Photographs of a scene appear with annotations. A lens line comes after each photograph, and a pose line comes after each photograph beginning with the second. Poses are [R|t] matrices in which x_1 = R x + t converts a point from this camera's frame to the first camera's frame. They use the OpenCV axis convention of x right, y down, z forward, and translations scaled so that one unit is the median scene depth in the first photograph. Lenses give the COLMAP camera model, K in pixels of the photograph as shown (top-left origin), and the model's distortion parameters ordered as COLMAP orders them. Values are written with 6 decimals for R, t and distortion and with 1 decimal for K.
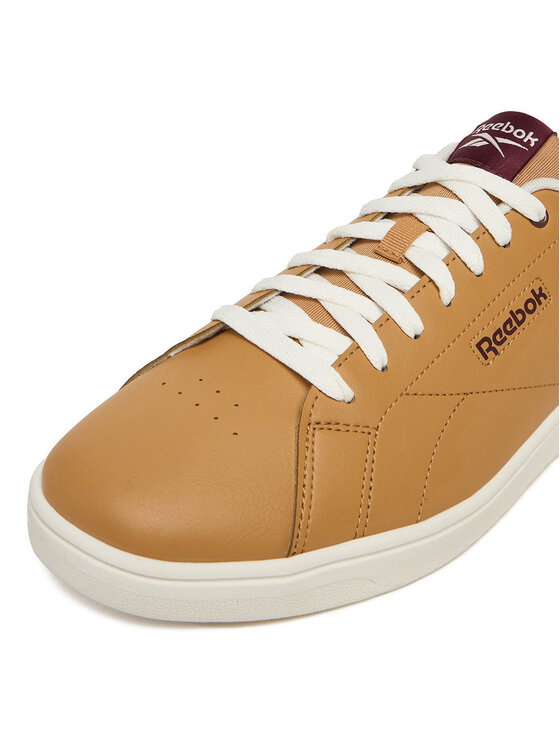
lens RADIAL K [[1157.4, 0, 278.6], [0, 1157.4, 376.1], [0, 0, 1]] dist [-0.032968, 0.000000]
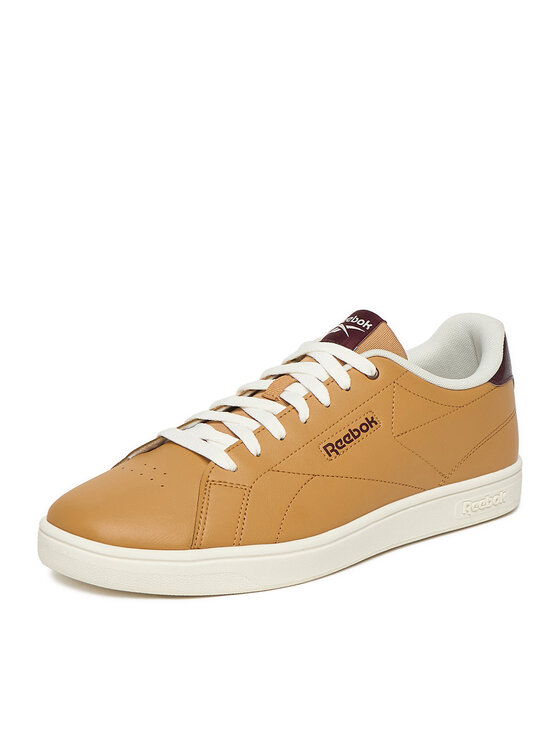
lens RADIAL K [[1157.4, 0, 281.1], [0, 1157.4, 372.1], [0, 0, 1]] dist [-0.032968, 0.000000]
pose [[0.999748, -0.022008, 0.004451, 0.107063], [0.022451, 0.976844, -0.212773, 0.204314], [0.000335, 0.212820, 0.977091, -0.556029]]
